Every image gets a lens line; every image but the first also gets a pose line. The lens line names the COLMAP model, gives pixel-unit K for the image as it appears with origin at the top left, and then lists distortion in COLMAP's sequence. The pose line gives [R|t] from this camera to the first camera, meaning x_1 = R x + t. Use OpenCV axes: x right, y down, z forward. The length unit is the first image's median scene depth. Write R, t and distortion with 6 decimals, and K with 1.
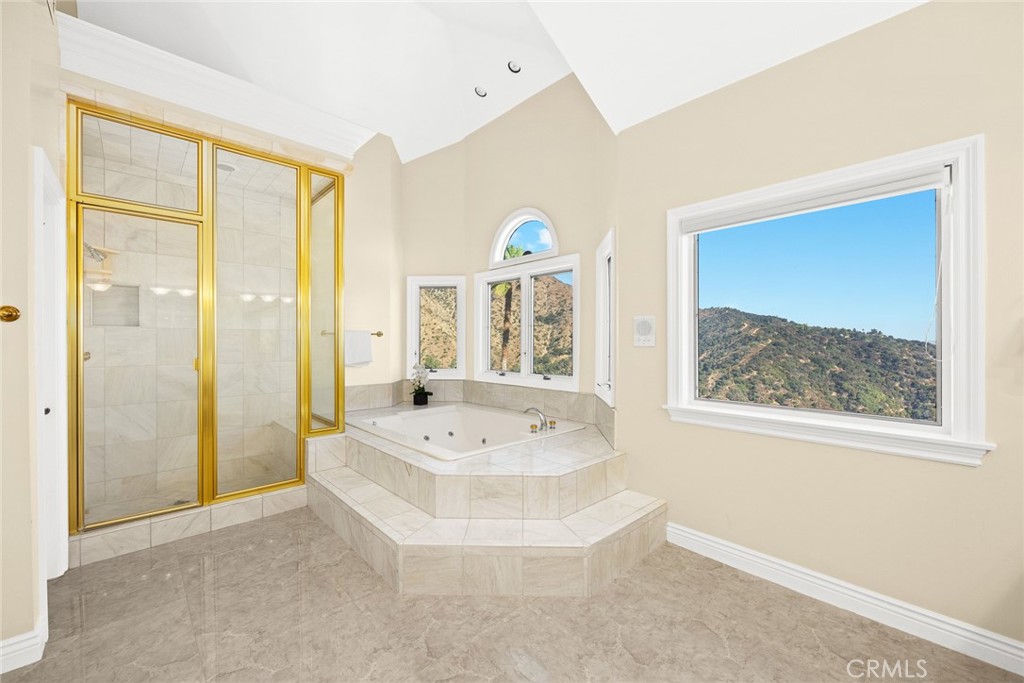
lens RADIAL K [[408.8, 0, 512.5], [0, 408.8, 343.2], [0, 0, 1]] dist [-0.000703, 0.000204]
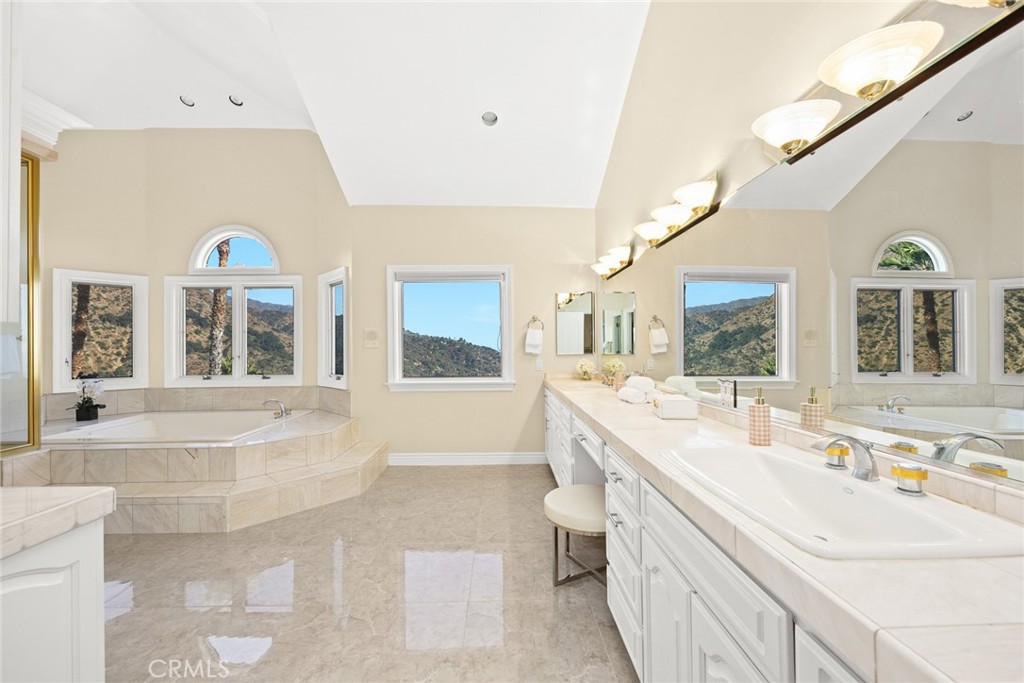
lens RADIAL K [[408.8, 0, 512.5], [0, 408.8, 343.2], [0, 0, 1]] dist [-0.000703, 0.000204]
pose [[0.660576, 0.000227, 0.750759, -0.501446], [0.012310, 0.999862, -0.011133, 0.015125], [-0.750658, 0.016597, 0.660482, -0.447599]]
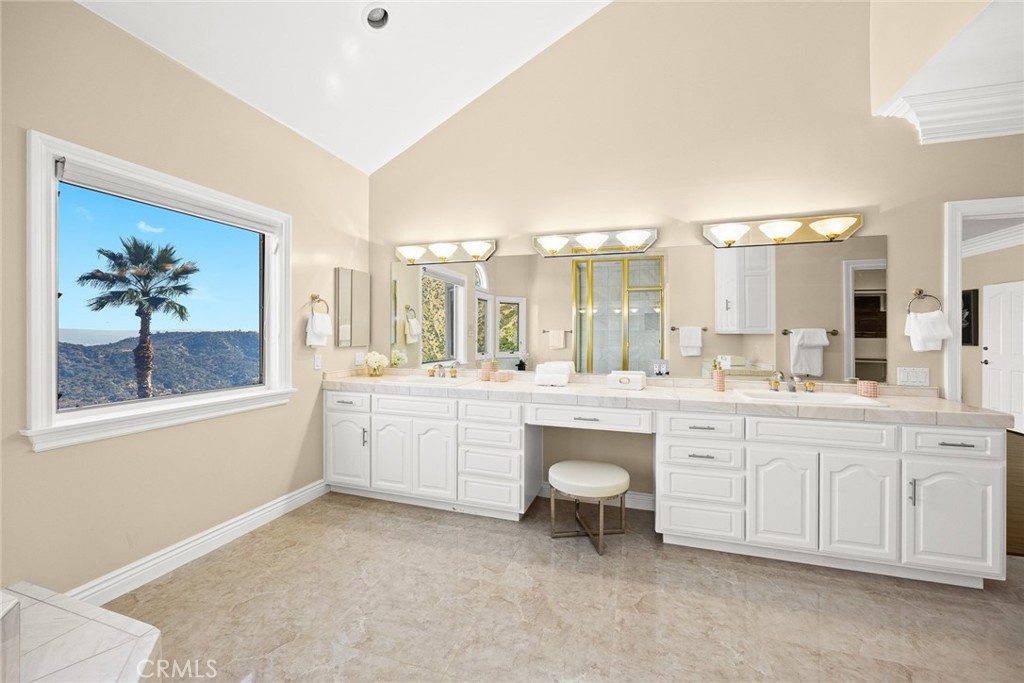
lens RADIAL K [[406.2, 0, 513.8], [0, 406.2, 332.8], [0, 0, 1]] dist [-0.008148, -0.000036]
pose [[-0.488683, -0.002128, 0.872459, -0.520542], [0.000281, 0.999997, 0.002596, -0.003156], [-0.872461, 0.001514, -0.488681, 0.607321]]
